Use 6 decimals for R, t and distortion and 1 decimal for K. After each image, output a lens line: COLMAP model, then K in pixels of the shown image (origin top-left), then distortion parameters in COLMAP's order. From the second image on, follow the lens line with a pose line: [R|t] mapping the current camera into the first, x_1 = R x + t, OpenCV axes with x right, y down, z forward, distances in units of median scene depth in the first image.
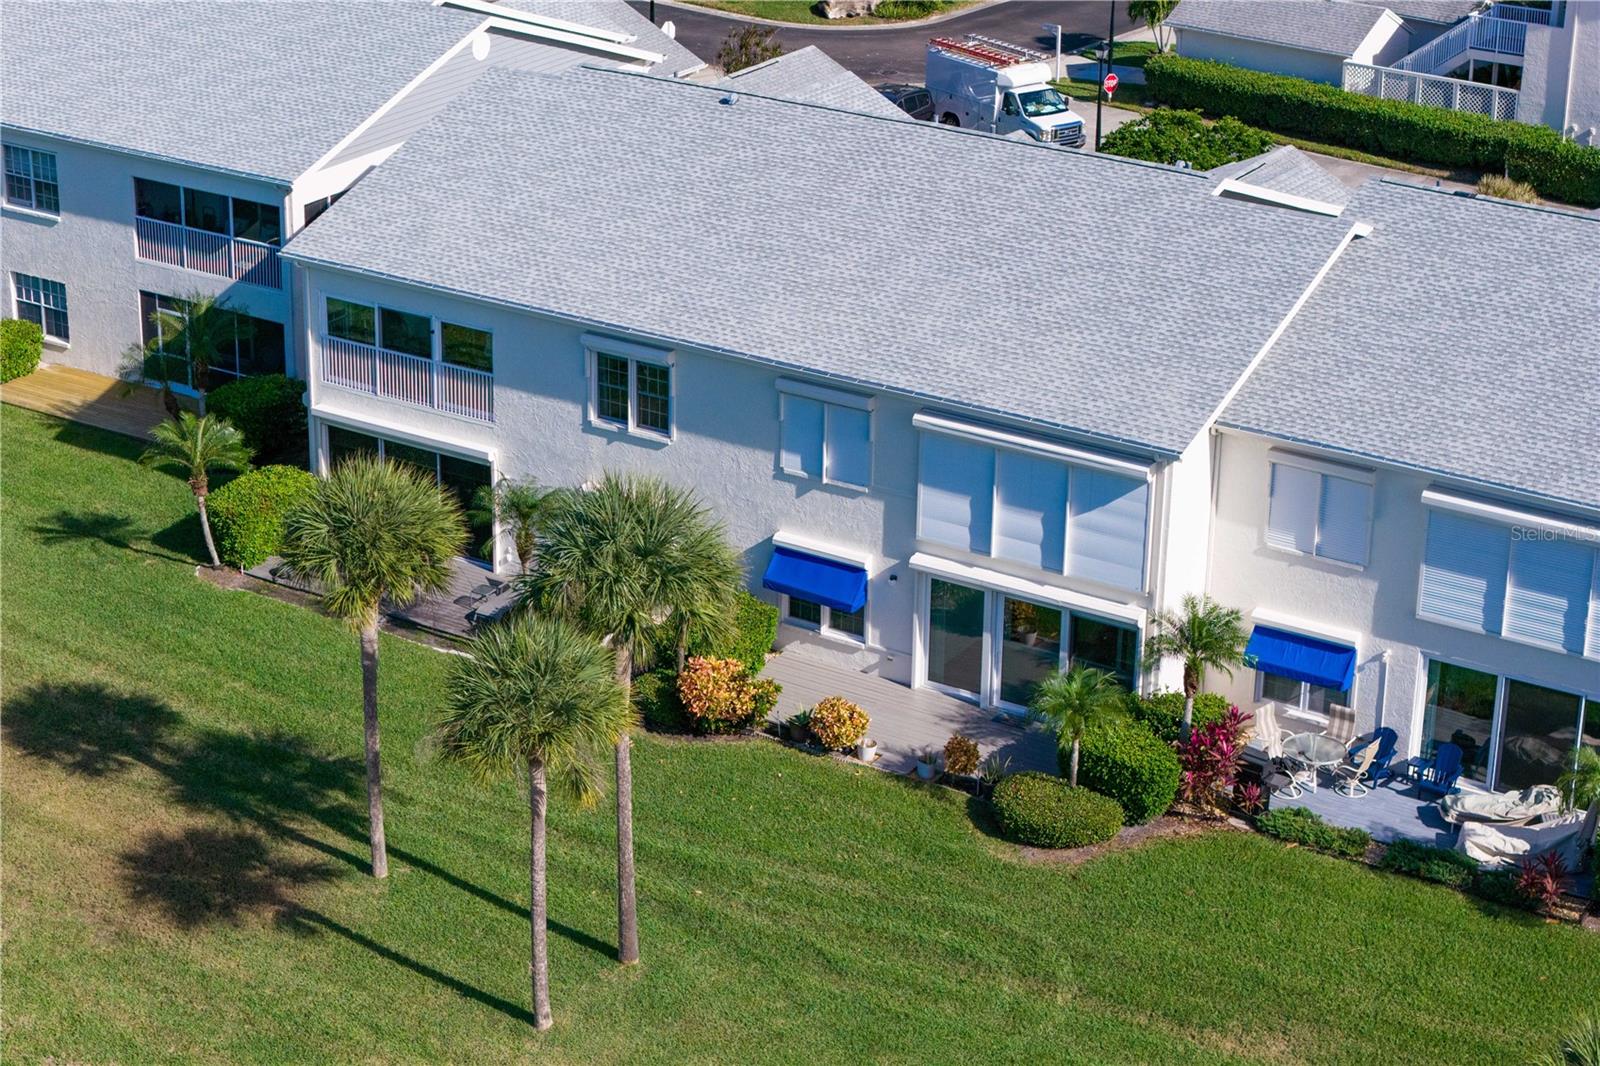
lens RADIAL K [[3219.3, 0, 800.0], [0, 3219.3, 533.0], [0, 0, 1]] dist [-0.190751, 0.265823]
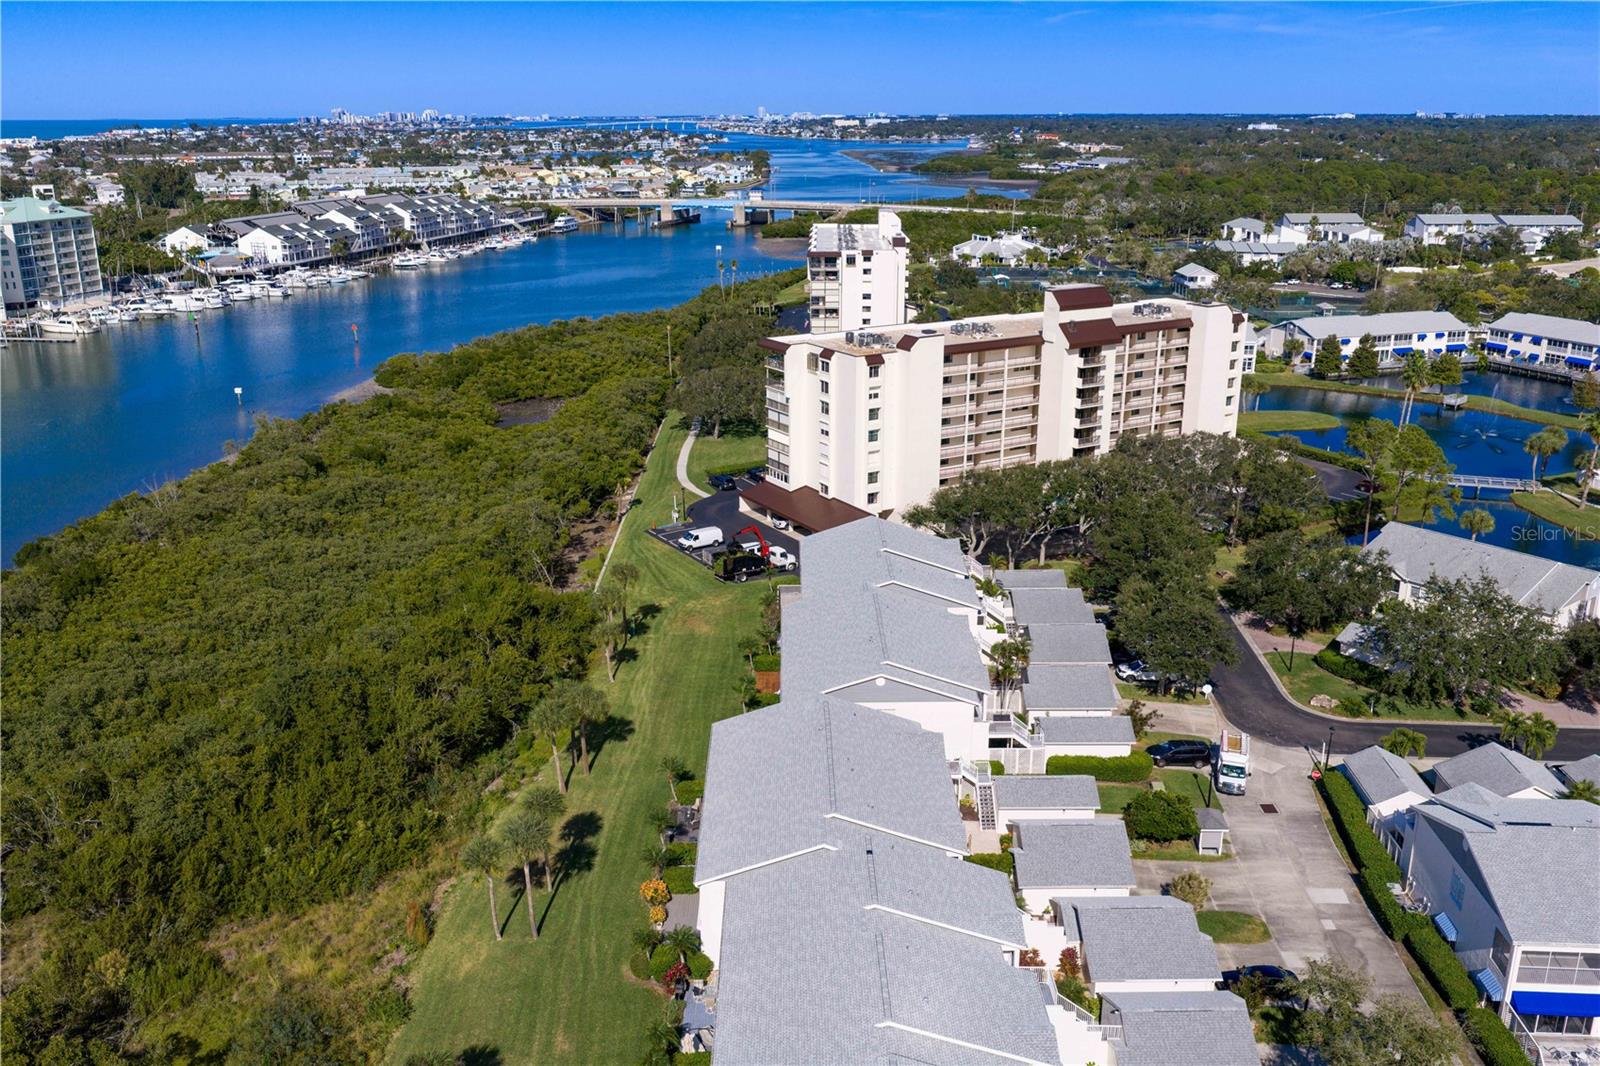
lens RADIAL K [[1332.9, 0, 800.0], [0, 1332.9, 533.0], [0, 0, 1]] dist [0.035394, -0.066961]
pose [[0.544082, 0.237169, -0.804814, 1.149373], [-0.307059, 0.948958, 0.072065, -0.477868], [0.780826, 0.207916, 0.589136, 0.200115]]
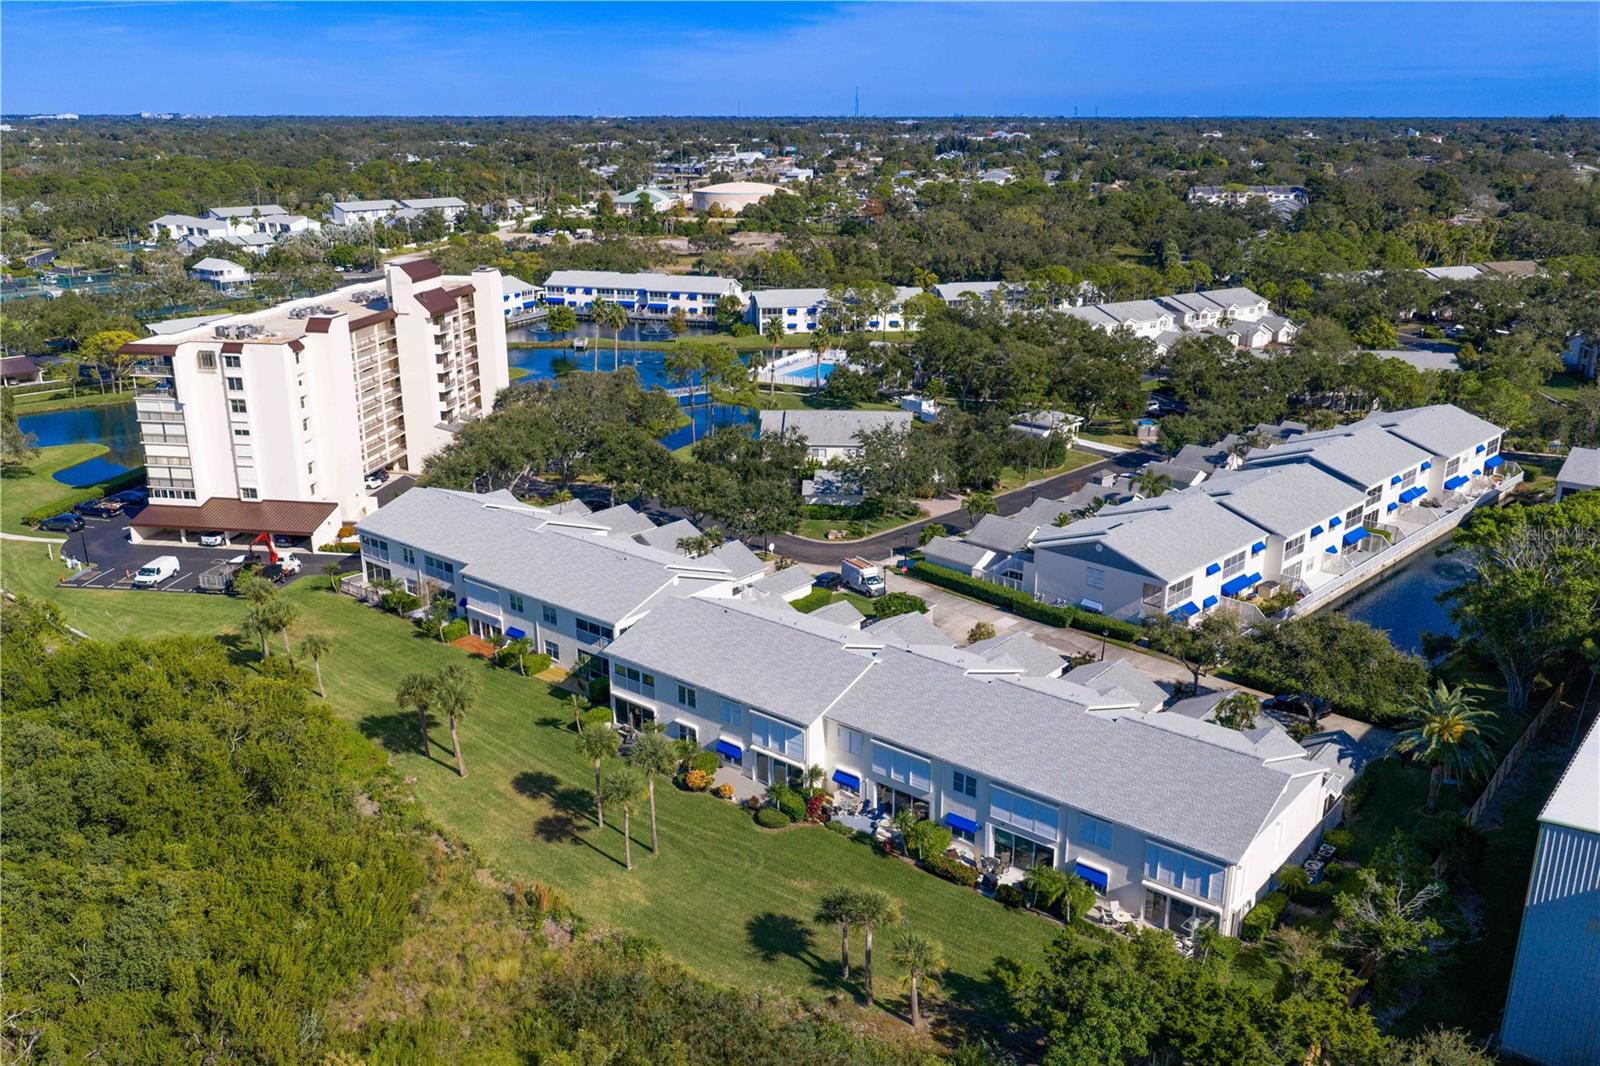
lens RADIAL K [[1332.9, 0, 800.0], [0, 1332.9, 533.0], [0, 0, 1]] dist [0.035394, -0.066961]
pose [[0.991389, 0.024566, -0.128624, 0.300582], [-0.035023, 0.996205, -0.079683, -0.124638], [0.126179, 0.083502, 0.988487, -0.595309]]
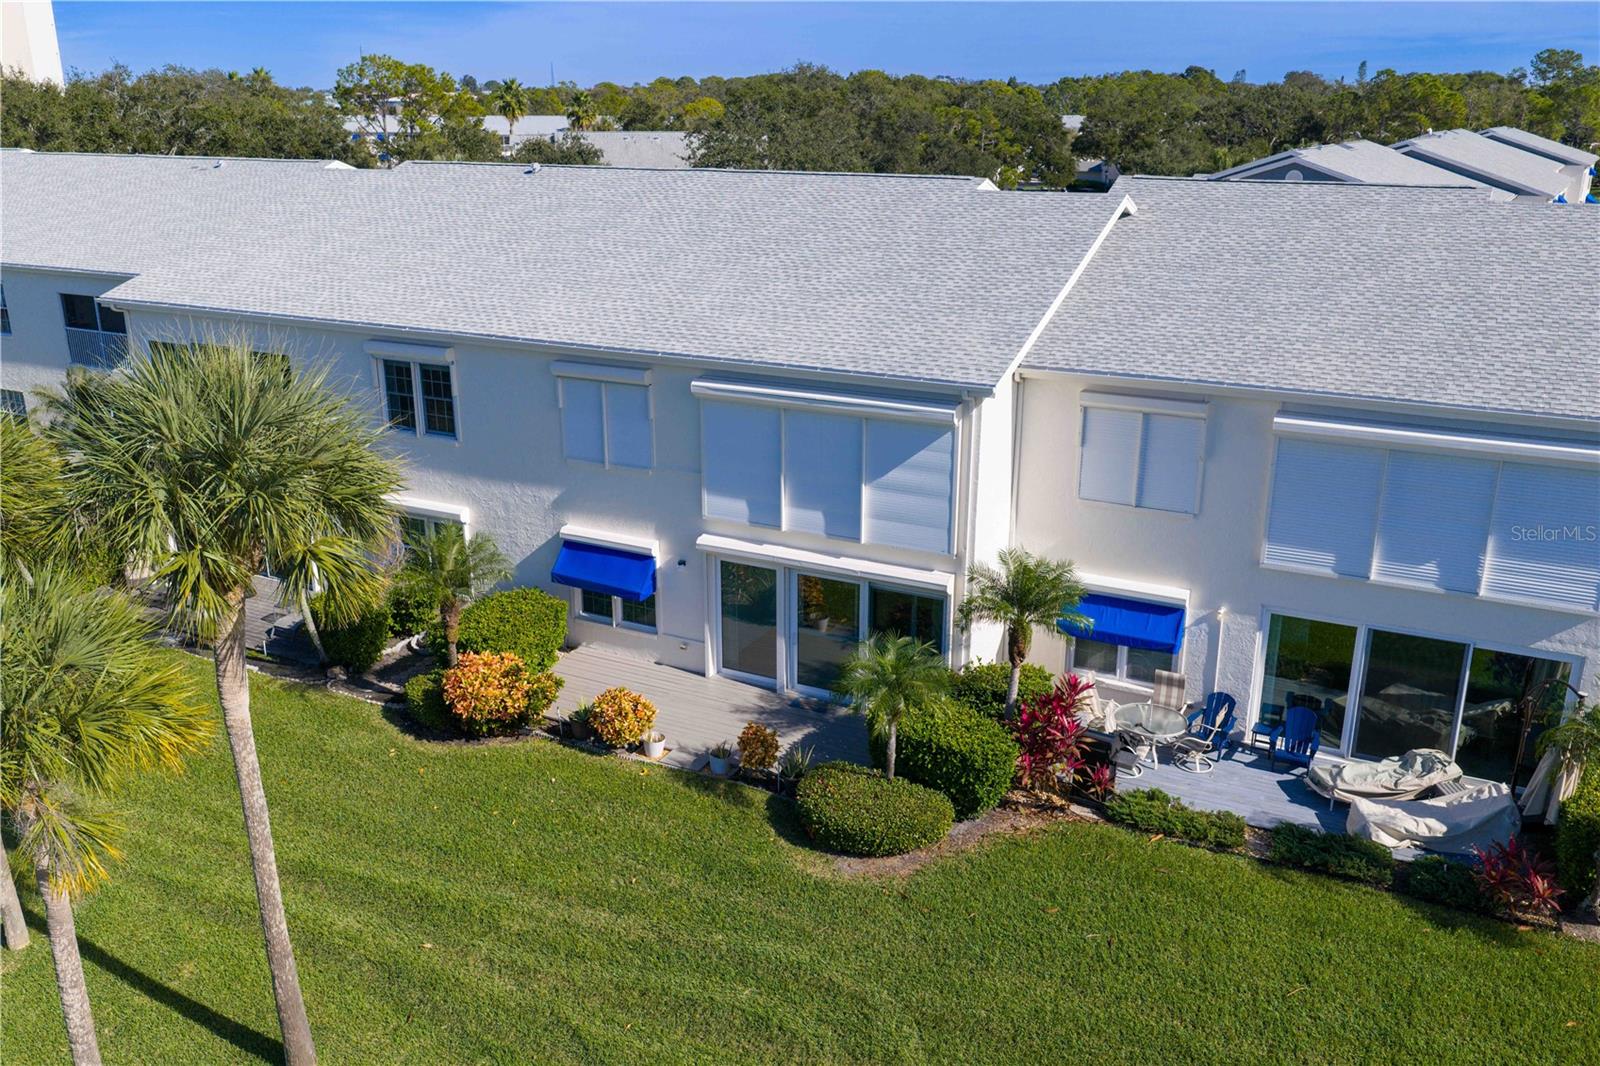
lens RADIAL K [[1332.9, 0, 800.0], [0, 1332.9, 533.0], [0, 0, 1]] dist [0.035394, -0.066961]
pose [[0.996041, -0.040613, 0.079071, 0.034876], [0.046513, 0.996154, -0.074254, 0.038278], [-0.075751, 0.077637, 0.994100, 0.627978]]
